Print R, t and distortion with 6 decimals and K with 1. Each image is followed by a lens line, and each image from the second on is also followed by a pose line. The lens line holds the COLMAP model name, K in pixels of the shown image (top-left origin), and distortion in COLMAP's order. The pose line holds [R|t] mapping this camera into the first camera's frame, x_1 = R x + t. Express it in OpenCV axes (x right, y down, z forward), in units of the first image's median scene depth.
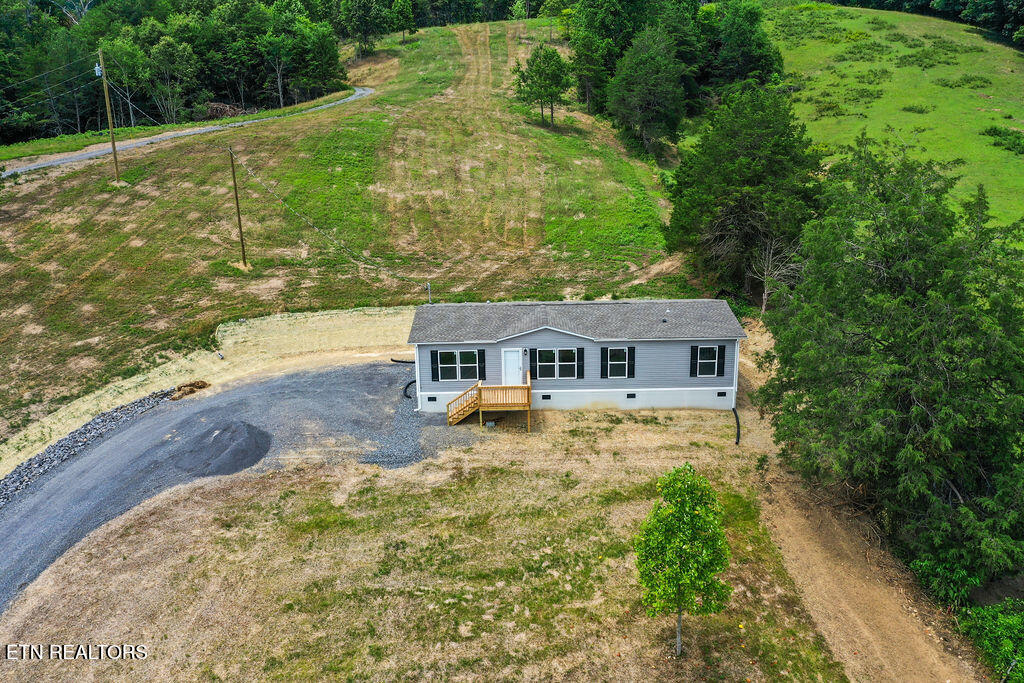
lens RADIAL K [[811.3, 0, 514.0], [0, 811.3, 339.5], [0, 0, 1]] dist [0.006660, 0.002311]
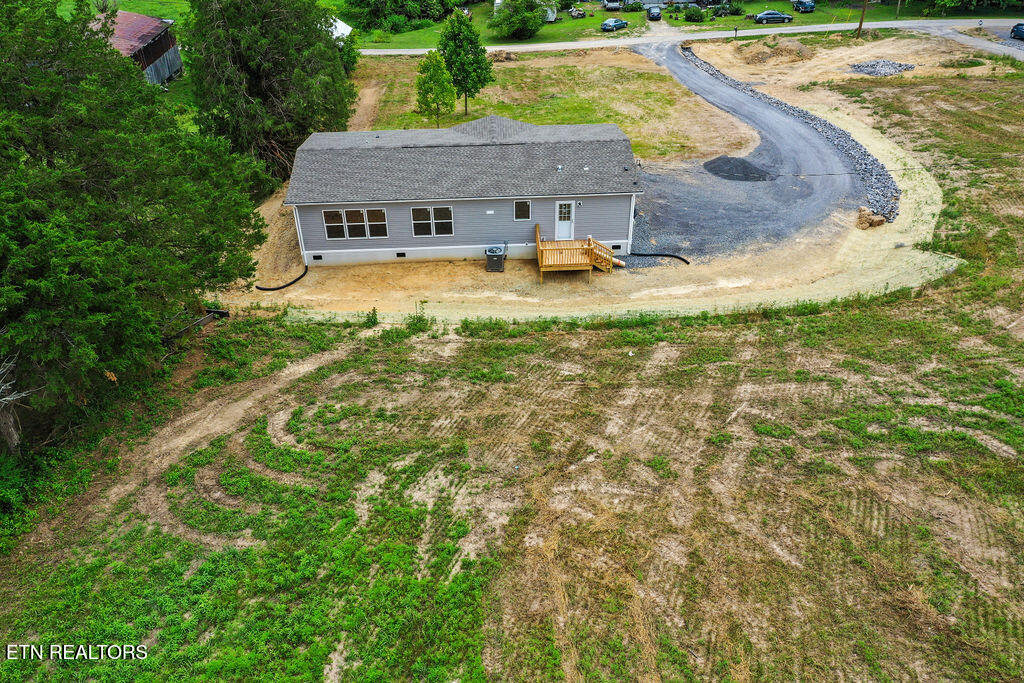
lens RADIAL K [[811.3, 0, 514.0], [0, 811.3, 339.5], [0, 0, 1]] dist [0.006660, 0.002311]
pose [[-0.998191, 0.054605, -0.025152, 0.053965], [0.015368, 0.636229, 0.771347, -0.670222], [0.058122, 0.769566, -0.635917, 1.914250]]
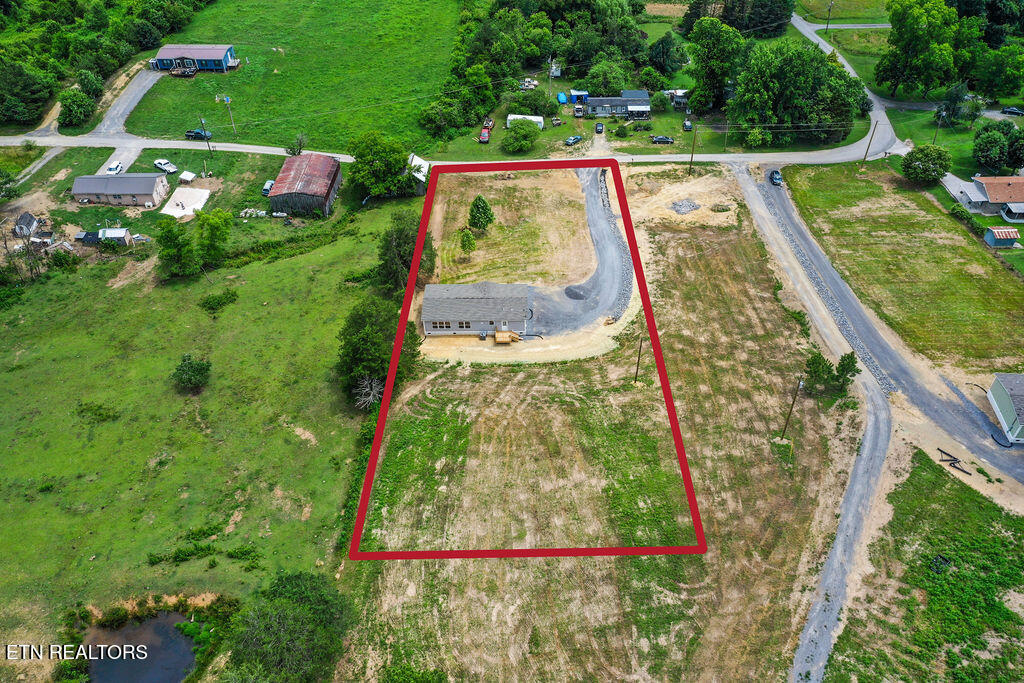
lens RADIAL K [[811.3, 0, 514.0], [0, 811.3, 339.5], [0, 0, 1]] dist [0.006660, 0.002311]
pose [[-0.999417, 0.020078, 0.027631, -0.160561], [0.034067, 0.527607, 0.848805, -2.664451], [0.002464, 0.849251, -0.527983, 2.908093]]
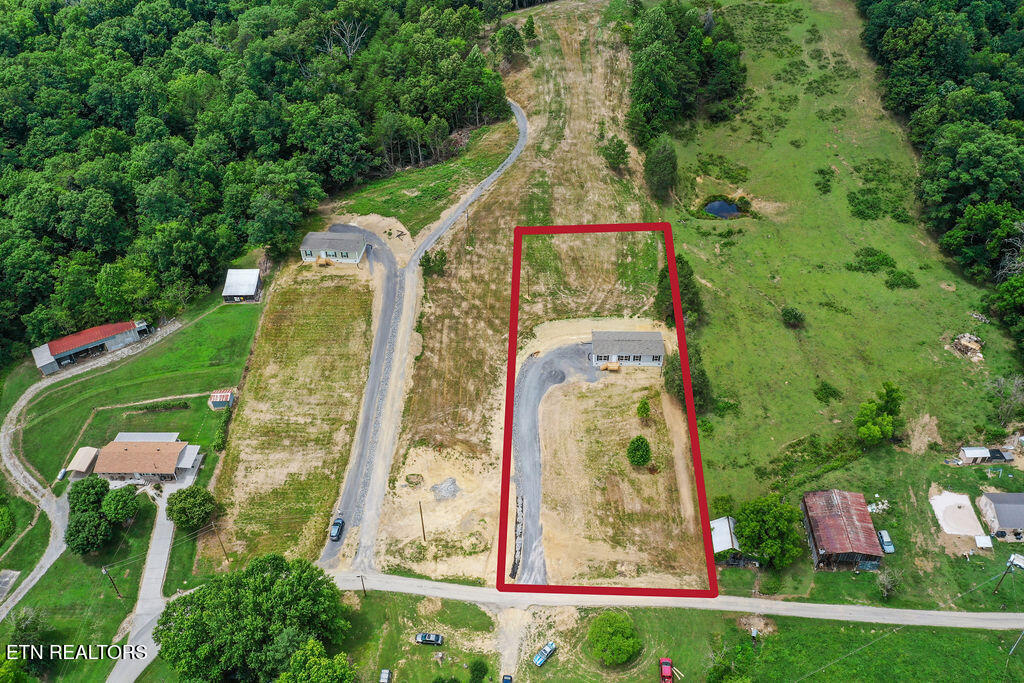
lens RADIAL K [[811.3, 0, 514.0], [0, 811.3, 339.5], [0, 0, 1]] dist [0.006660, 0.002311]
pose [[0.999564, 0.017788, -0.023555, -0.473883], [-0.007034, 0.918580, 0.395173, -1.915009], [0.028666, -0.394835, 0.918305, -3.276680]]
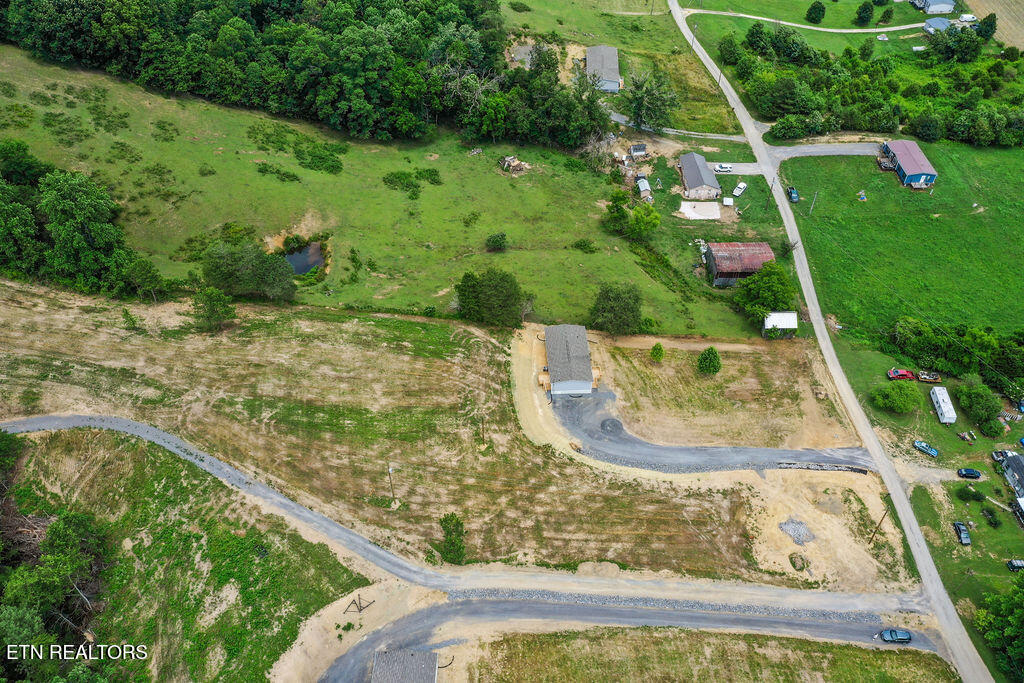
lens RADIAL K [[811.3, 0, 514.0], [0, 811.3, 339.5], [0, 0, 1]] dist [0.006660, 0.002311]
pose [[-0.049915, -0.683679, 0.728074, -2.937226], [0.264938, 0.693802, 0.669661, -2.986499], [-0.962973, 0.226321, 0.146501, 0.724040]]
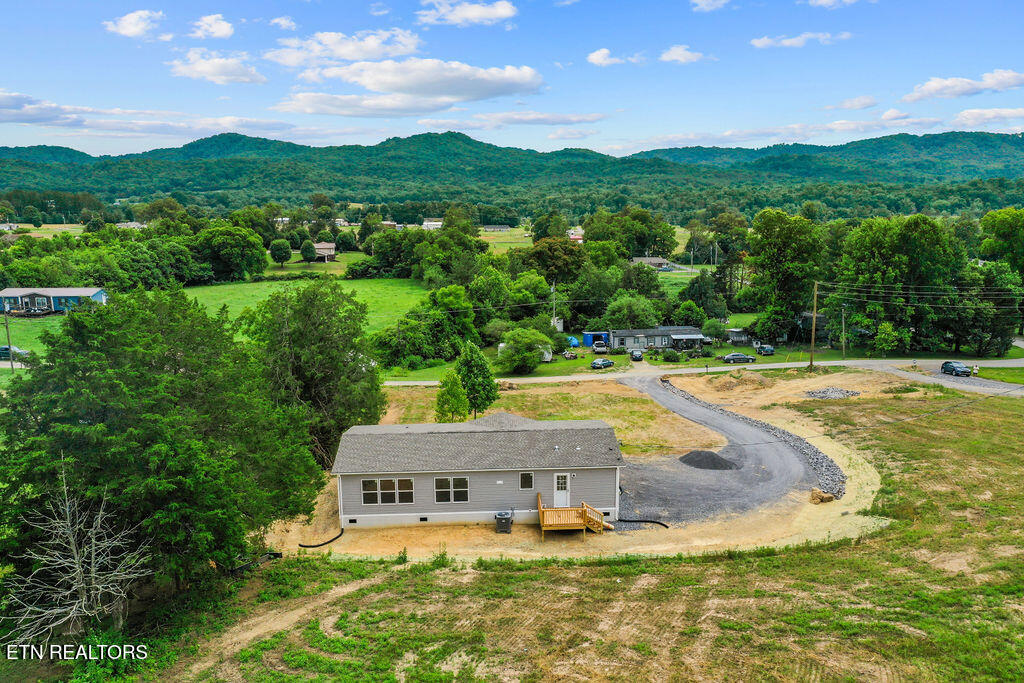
lens RADIAL K [[811.3, 0, 514.0], [0, 811.3, 339.5], [0, 0, 1]] dist [0.006660, 0.002311]
pose [[-0.998258, 0.036204, -0.046576, 0.075927], [0.011603, 0.894614, 0.446690, -0.725475], [0.057839, 0.445371, -0.893476, 2.130618]]
